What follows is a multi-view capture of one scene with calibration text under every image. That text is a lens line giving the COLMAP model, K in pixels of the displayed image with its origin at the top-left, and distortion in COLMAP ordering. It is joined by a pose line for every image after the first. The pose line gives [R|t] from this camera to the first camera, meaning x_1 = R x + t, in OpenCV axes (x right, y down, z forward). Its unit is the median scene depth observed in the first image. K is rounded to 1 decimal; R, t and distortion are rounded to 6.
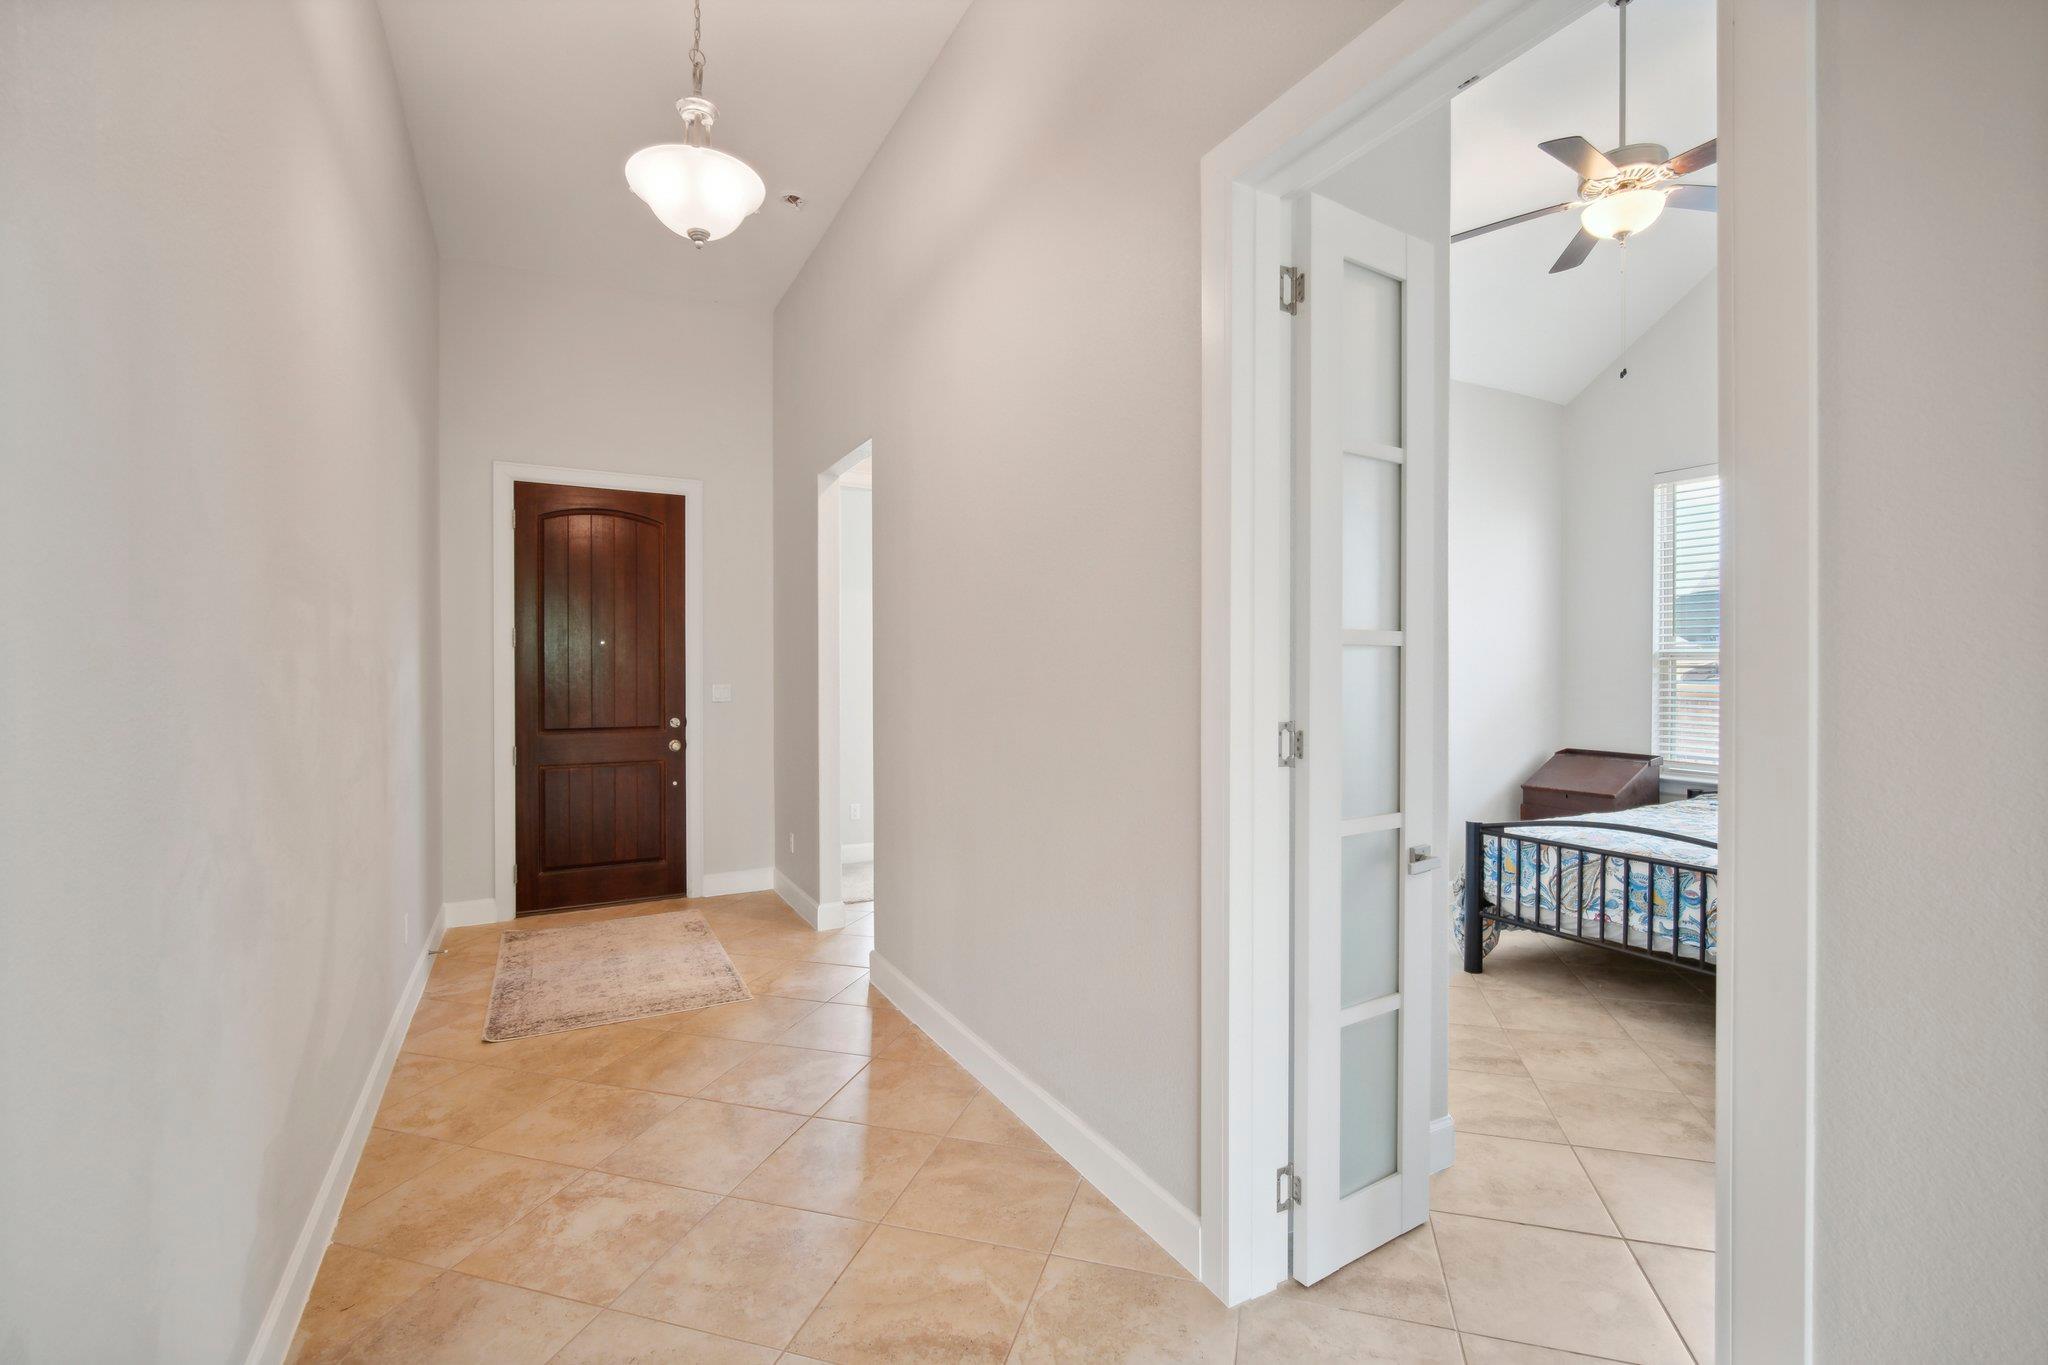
lens RADIAL K [[891.6, 0, 1064.1], [0, 891.6, 676.3], [0, 0, 1]] dist [-0.011438, -0.000001]
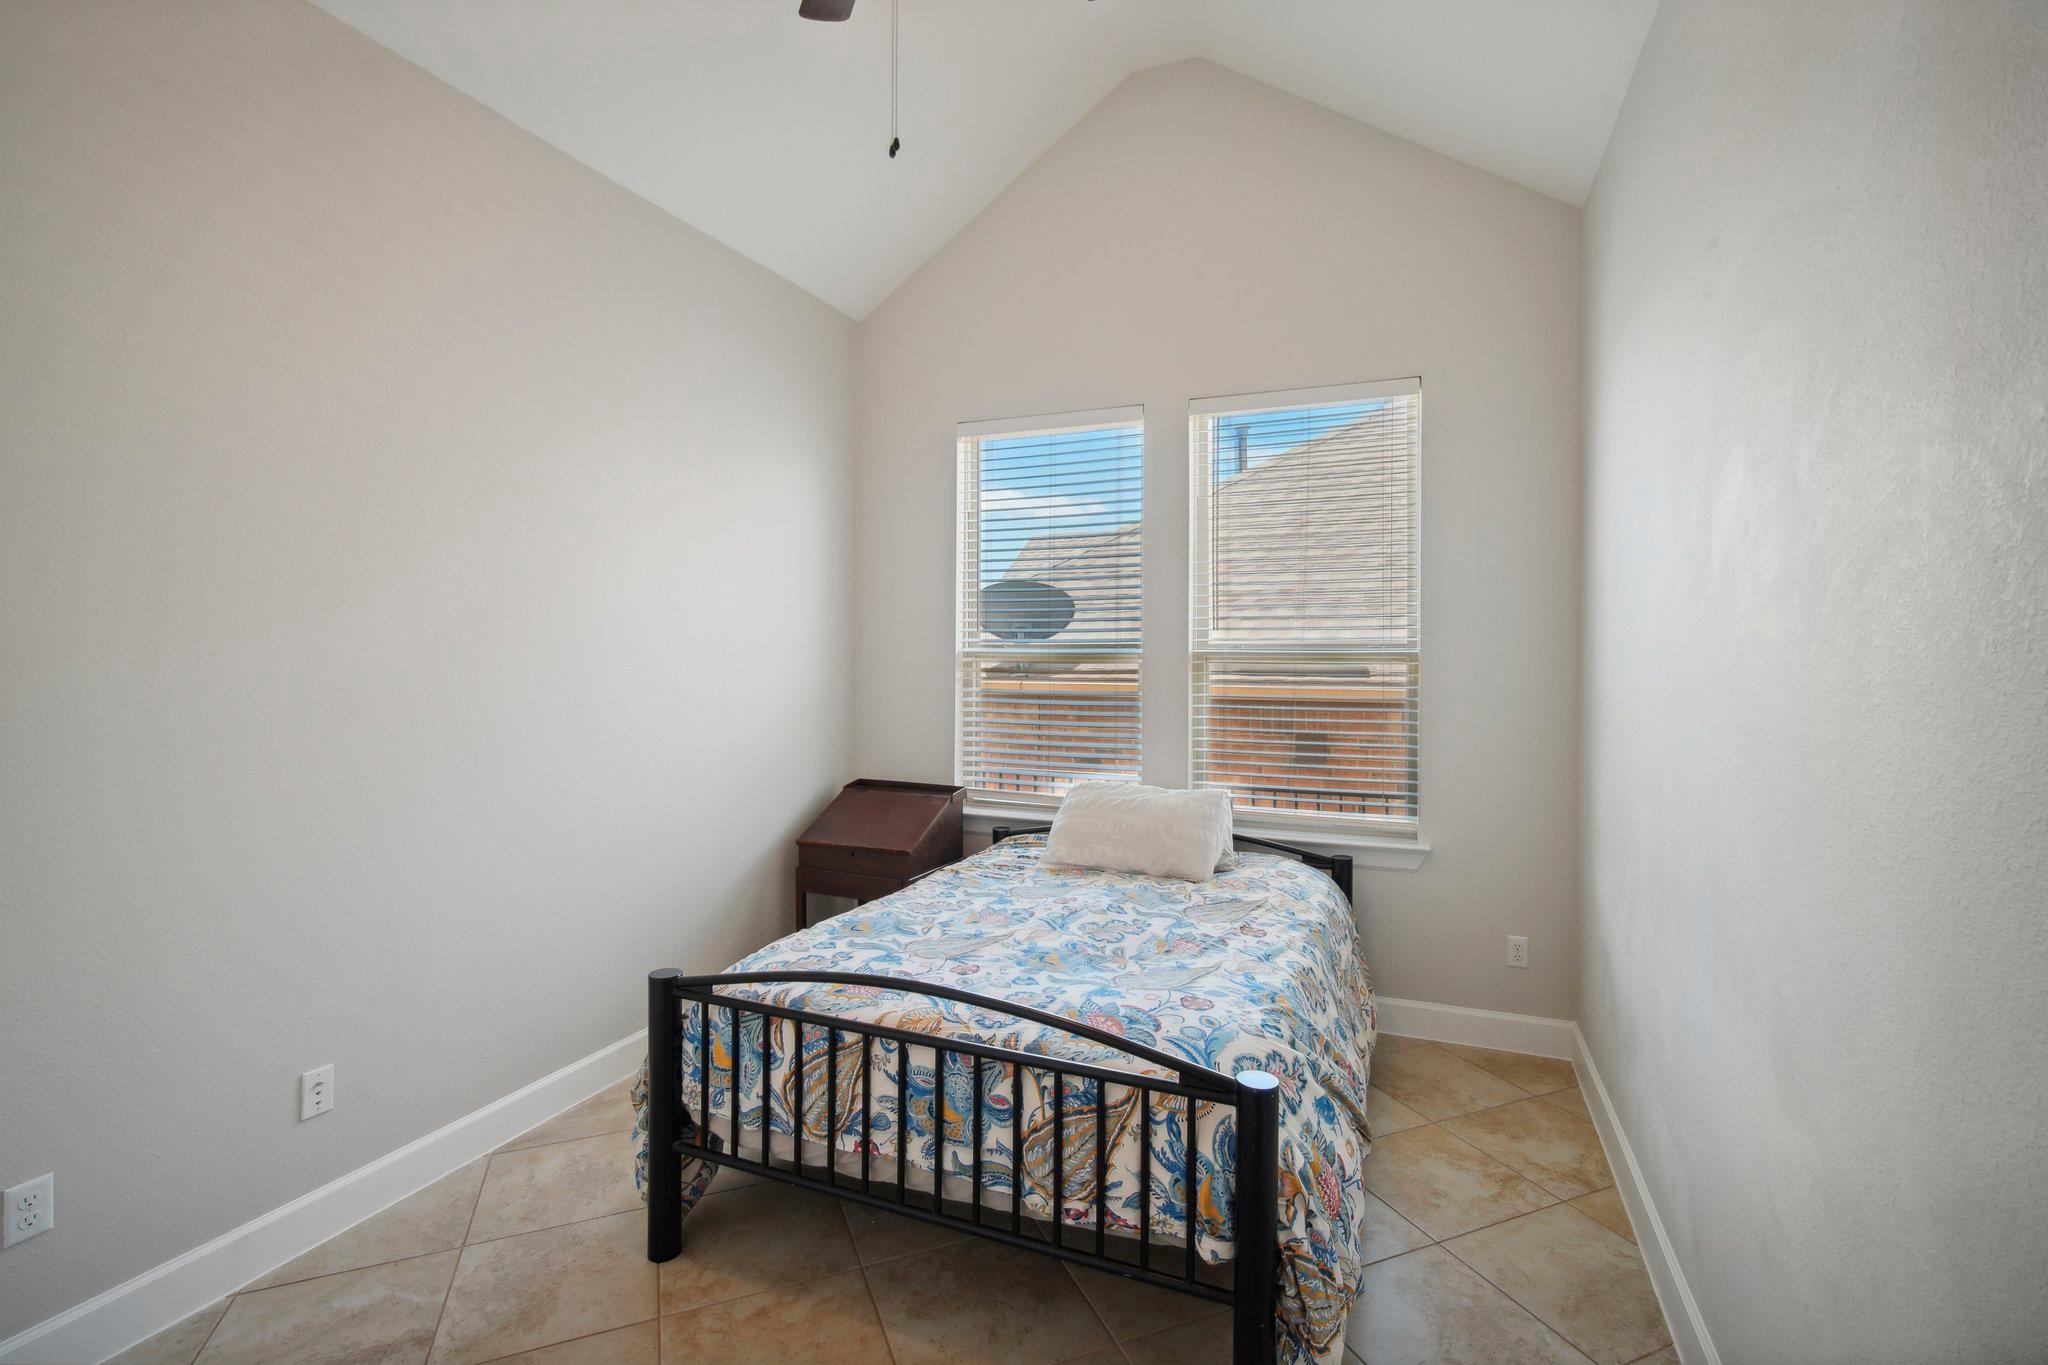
lens RADIAL K [[891.6, 0, 1064.1], [0, 891.6, 676.3], [0, 0, 1]] dist [-0.011438, -0.000001]
pose [[0.769129, -0.012203, 0.638977, 0.336780], [-0.000969, 0.999794, 0.020260, -0.030697], [-0.639093, -0.016202, 0.768959, 0.478884]]
